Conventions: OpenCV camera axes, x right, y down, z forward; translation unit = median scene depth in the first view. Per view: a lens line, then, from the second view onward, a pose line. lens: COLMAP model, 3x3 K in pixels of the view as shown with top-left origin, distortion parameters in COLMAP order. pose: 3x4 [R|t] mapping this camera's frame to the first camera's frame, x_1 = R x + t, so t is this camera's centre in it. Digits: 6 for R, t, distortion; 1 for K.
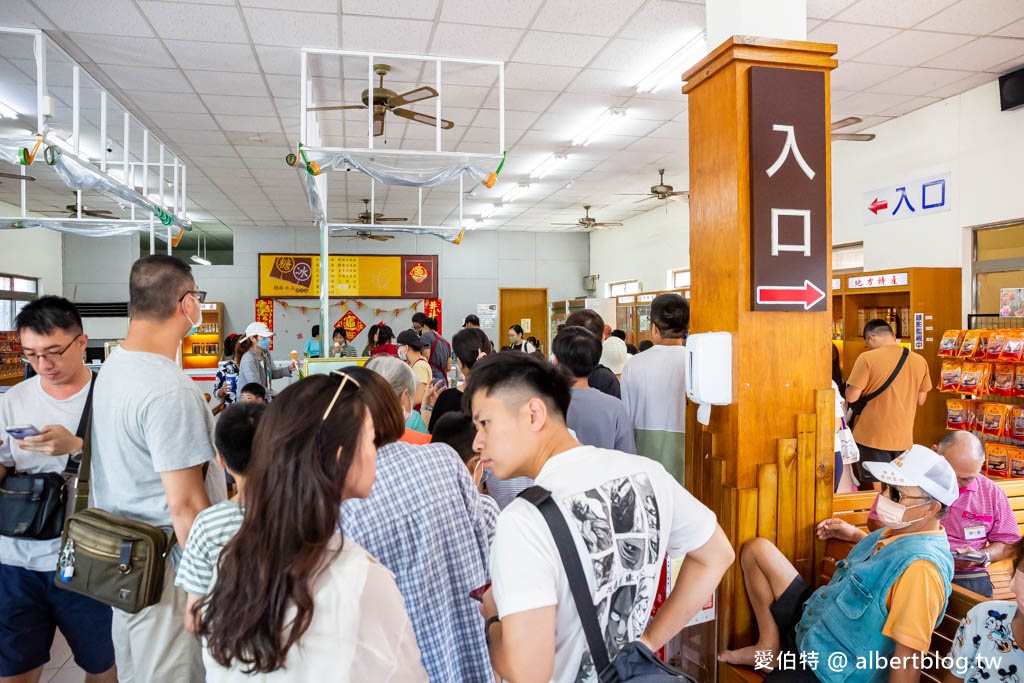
lens RADIAL K [[705.4, 0, 504.9], [0, 705.4, 339.0], [0, 0, 1]] dist [-0.050518, 0.004585]
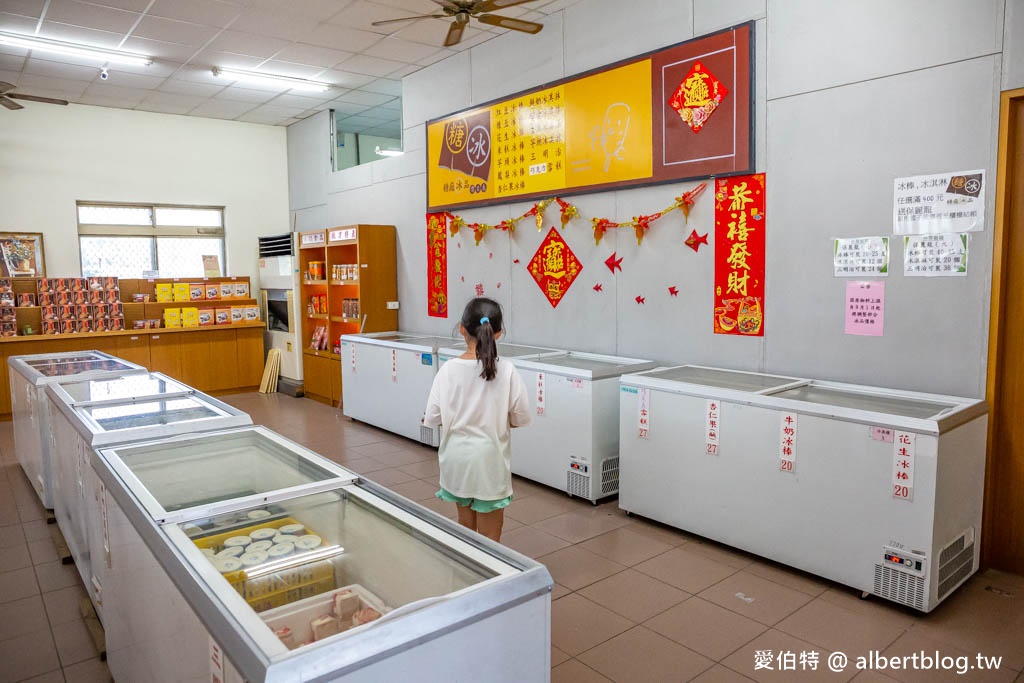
lens RADIAL K [[705.4, 0, 512.4], [0, 705.4, 337.6], [0, 0, 1]] dist [-0.050518, 0.004585]
pose [[0.455390, 0.087544, -0.885977, 0.127984], [-0.001663, 0.995236, 0.097485, -0.017733], [0.890290, -0.042920, 0.453366, 0.802697]]
